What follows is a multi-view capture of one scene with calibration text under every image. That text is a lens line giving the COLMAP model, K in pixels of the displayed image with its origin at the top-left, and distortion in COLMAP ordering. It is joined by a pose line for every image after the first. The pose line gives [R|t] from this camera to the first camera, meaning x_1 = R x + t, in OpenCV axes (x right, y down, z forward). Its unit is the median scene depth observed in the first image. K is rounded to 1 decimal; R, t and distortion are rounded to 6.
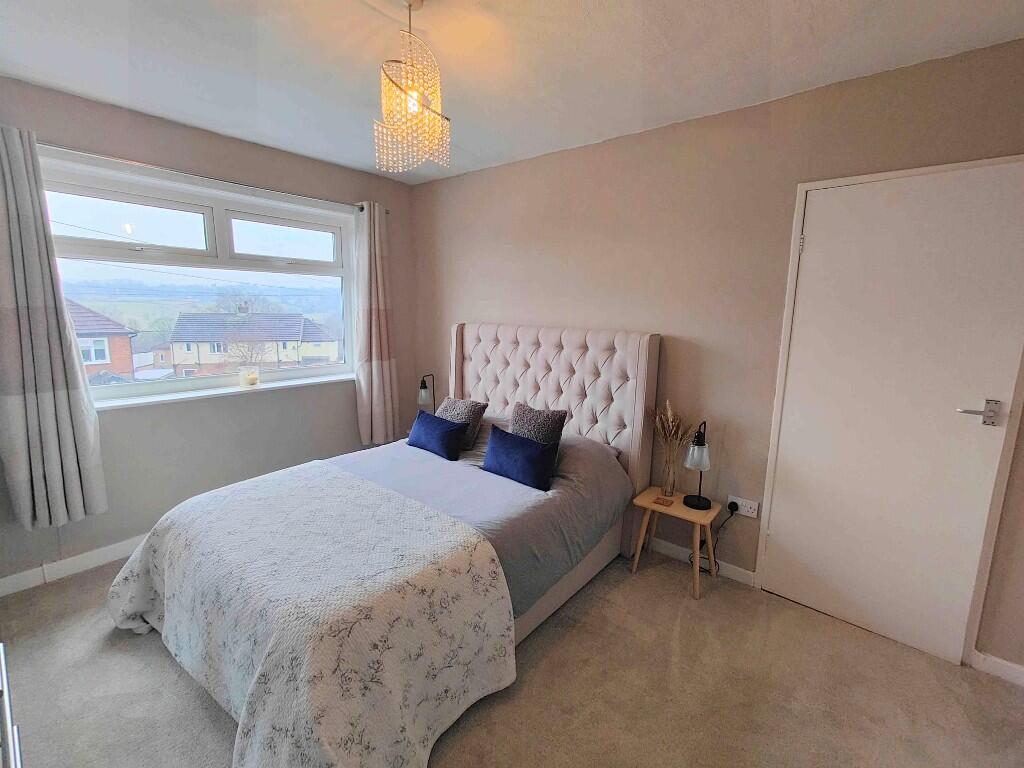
lens RADIAL K [[450.4, 0, 513.4], [0, 450.4, 376.9], [0, 0, 1]] dist [0.004188, 0.000226]
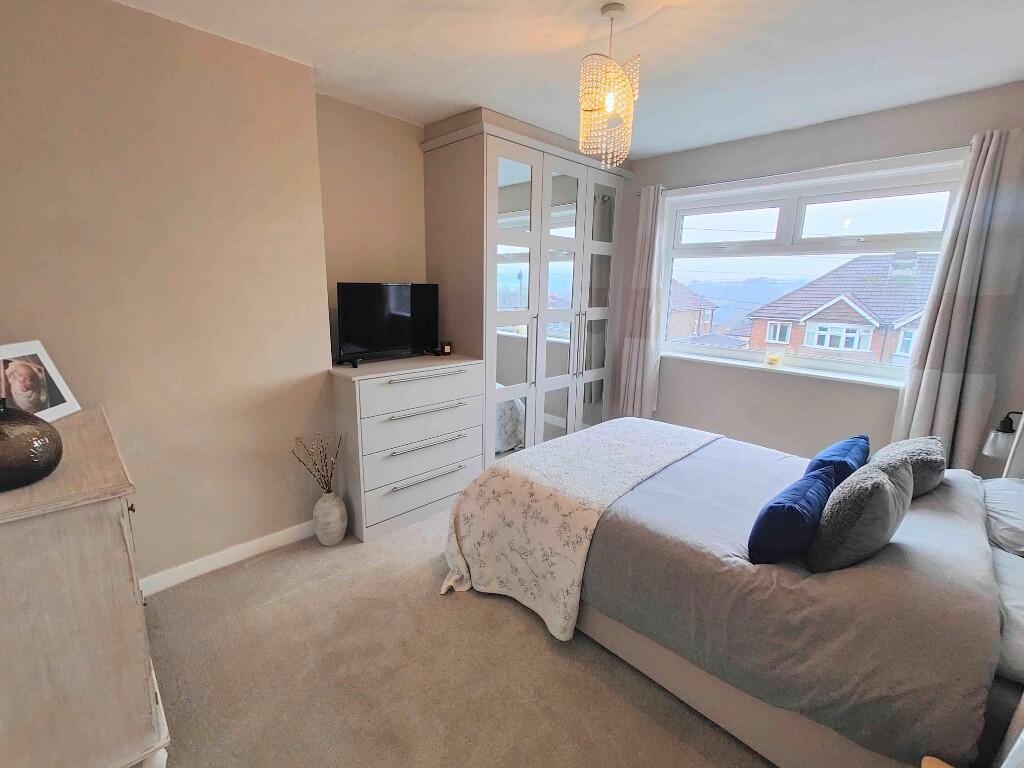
lens RADIAL K [[450.4, 0, 512.4], [0, 450.4, 378.9], [0, 0, 1]] dist [0.004188, 0.000226]
pose [[-0.101515, 0.185709, -0.977347, 0.553695], [-0.175154, 0.963739, 0.201316, -0.060343], [0.979294, 0.191623, -0.065306, 0.510482]]
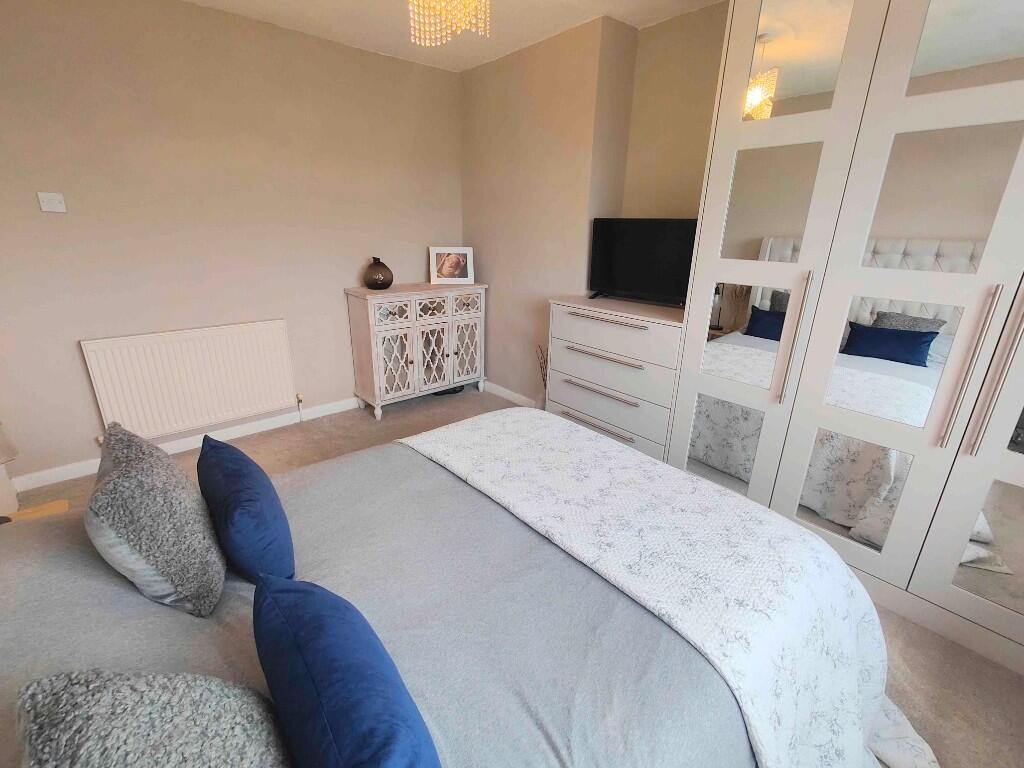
lens RADIAL K [[450.4, 0, 511.7], [0, 450.4, 379.6], [0, 0, 1]] dist [0.004188, 0.000226]
pose [[-0.984676, -0.085998, 0.151717, -0.279645], [-0.004305, 0.881681, 0.471827, -0.154635], [-0.174343, 0.463943, -0.868540, 1.108441]]
